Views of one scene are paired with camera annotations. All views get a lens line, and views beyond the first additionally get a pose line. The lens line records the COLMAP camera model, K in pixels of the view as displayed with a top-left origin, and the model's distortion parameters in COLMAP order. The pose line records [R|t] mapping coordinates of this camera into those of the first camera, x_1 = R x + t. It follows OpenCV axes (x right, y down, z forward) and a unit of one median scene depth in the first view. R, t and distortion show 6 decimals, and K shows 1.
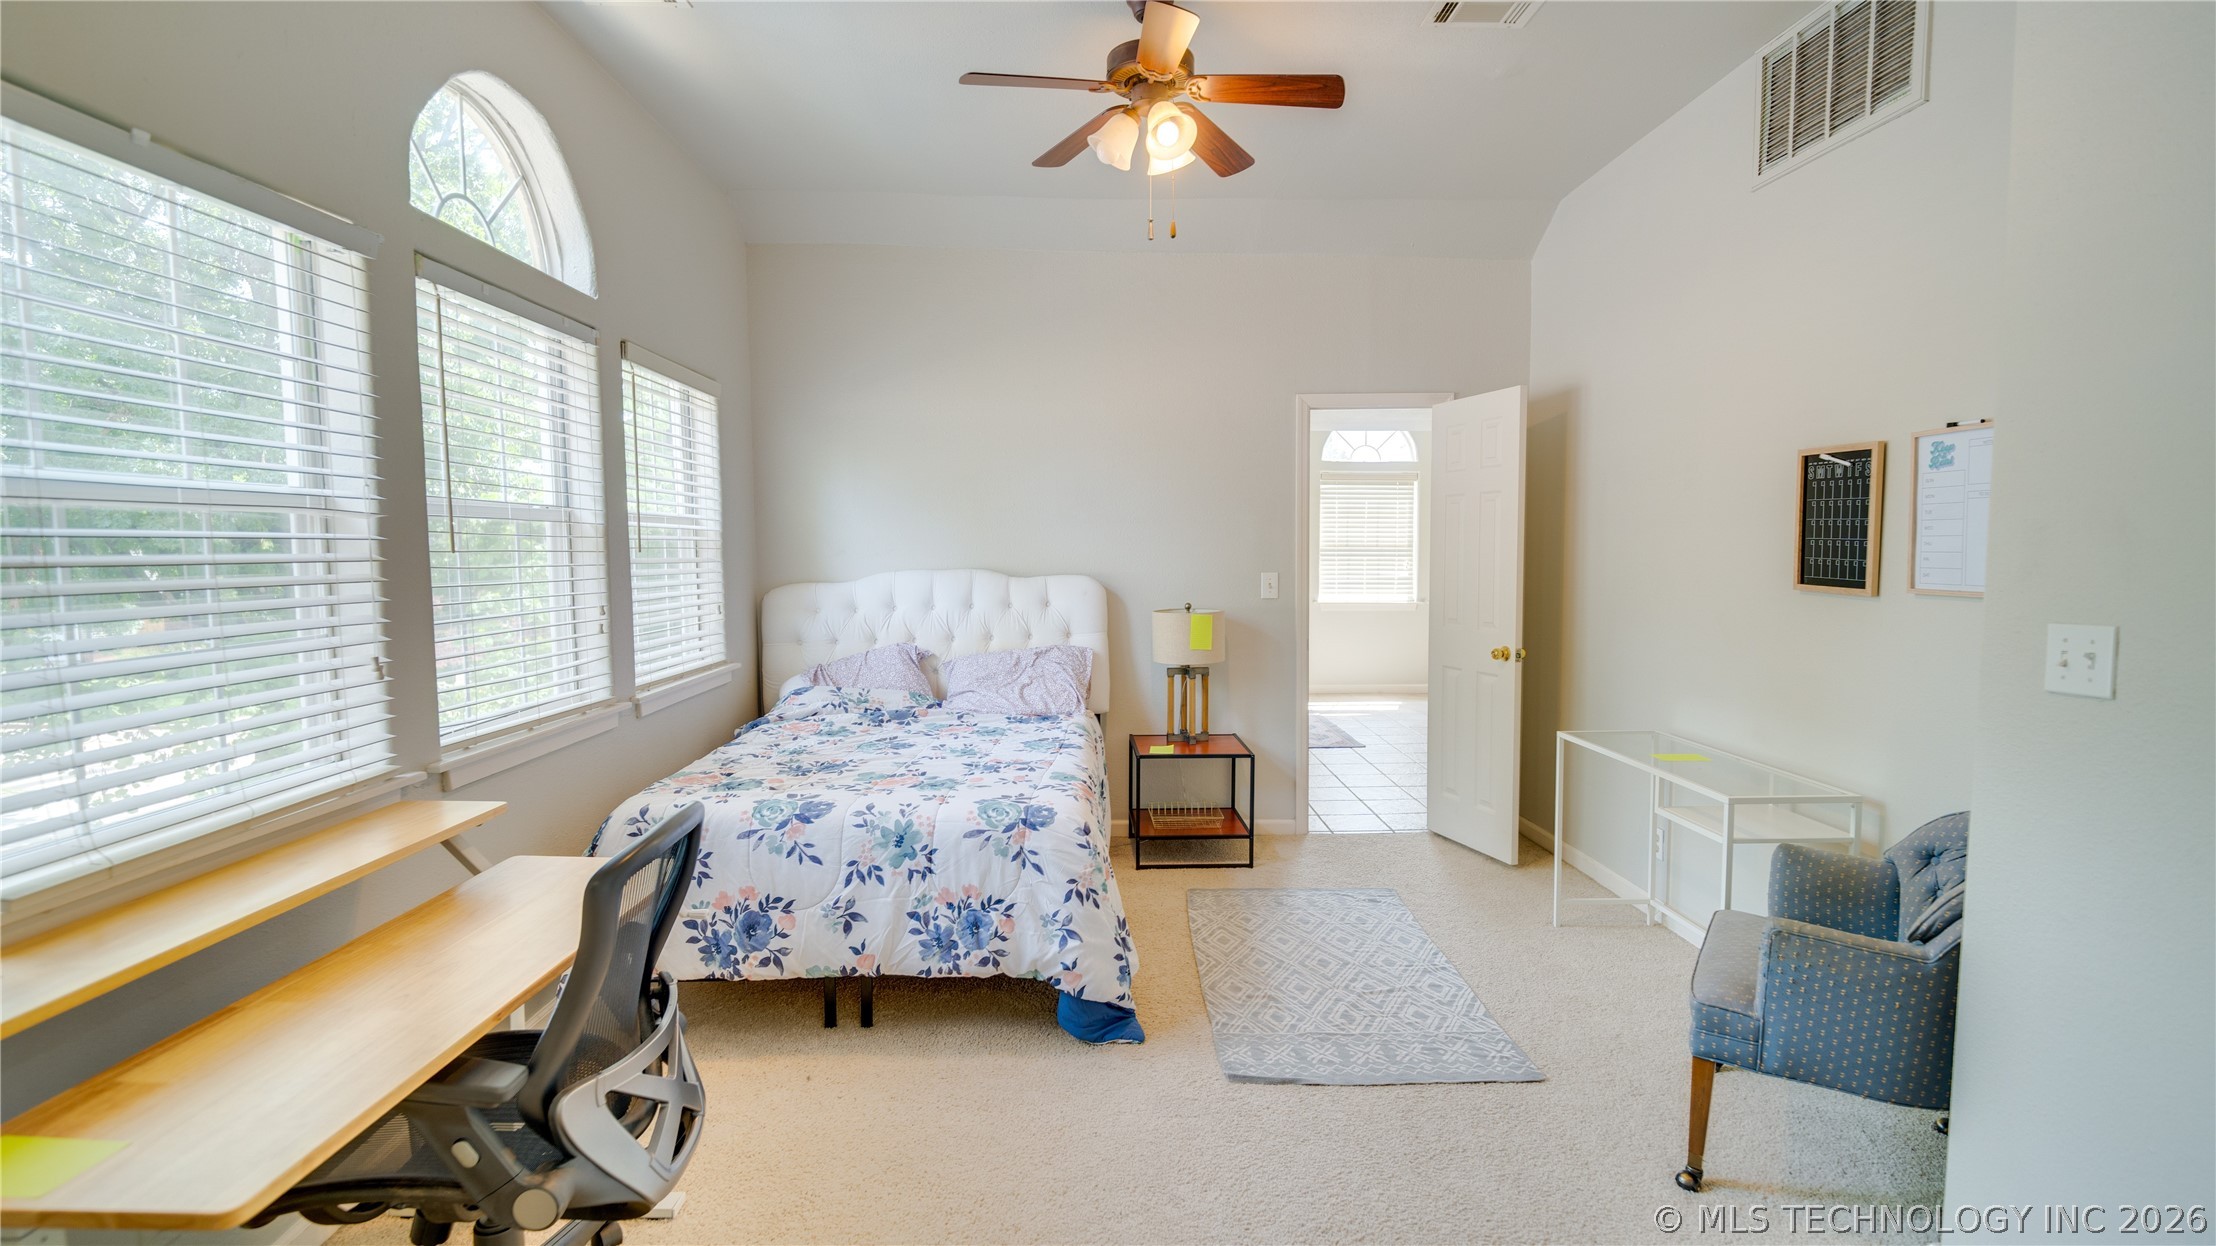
lens RADIAL K [[1053.3, 0, 1108.0], [0, 1053.3, 623.0], [0, 0, 1]] dist [0.000209, -0.000435]
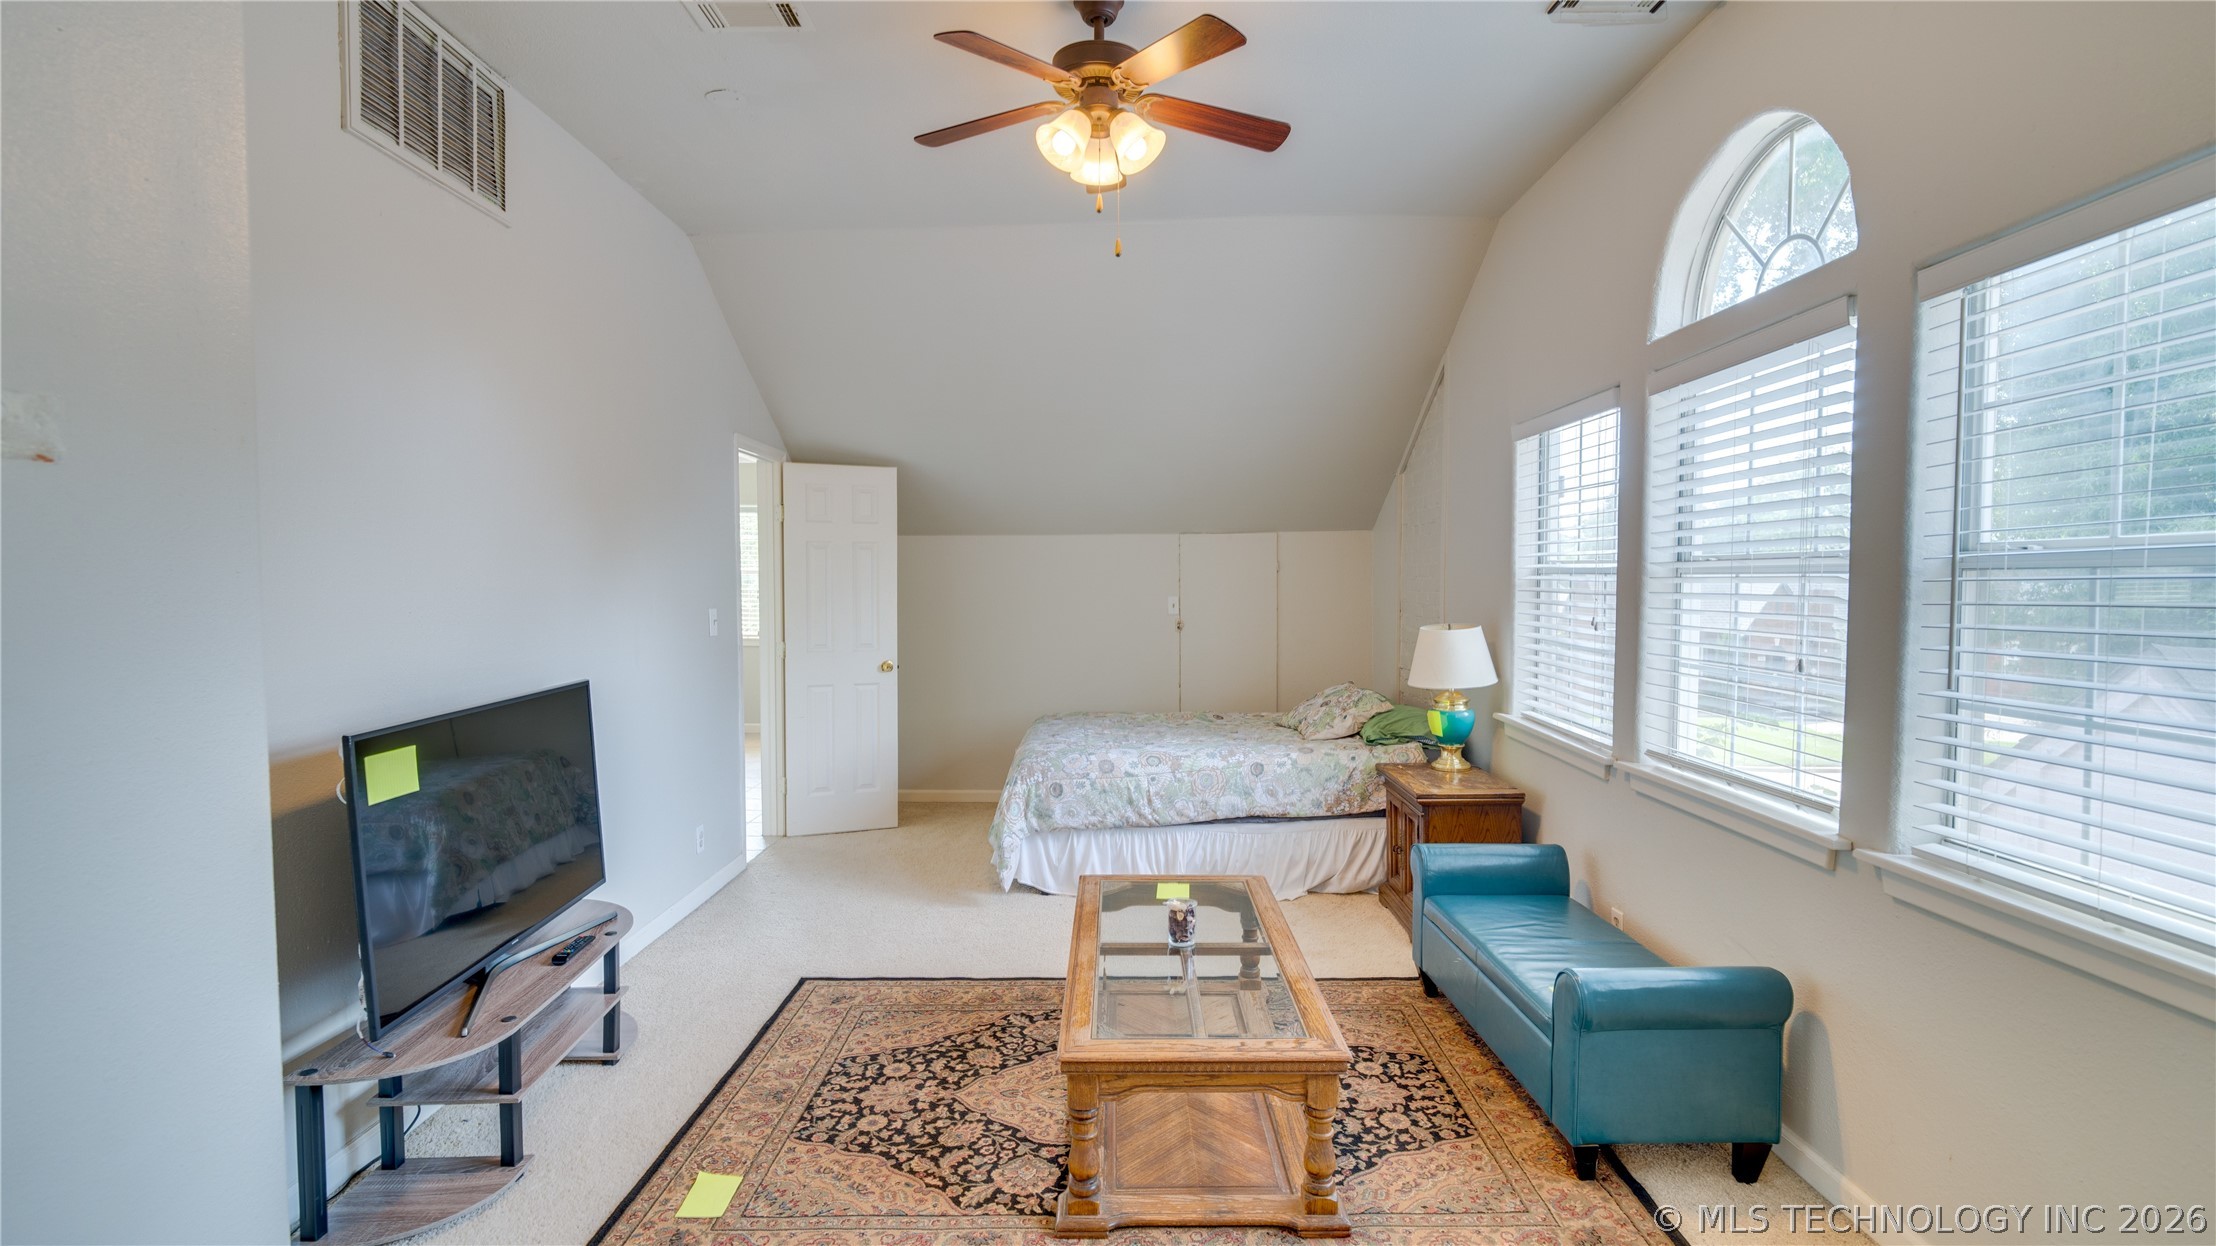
lens RADIAL K [[1083.9, 0, 1119.8], [0, 1083.9, 630.2], [0, 0, 1]] dist [-0.001370, -0.000251]
pose [[-0.999916, 0.007433, 0.010603, -0.014092], [0.008669, 0.992530, 0.121695, -0.189685], [-0.009619, 0.121777, -0.992511, 2.158745]]
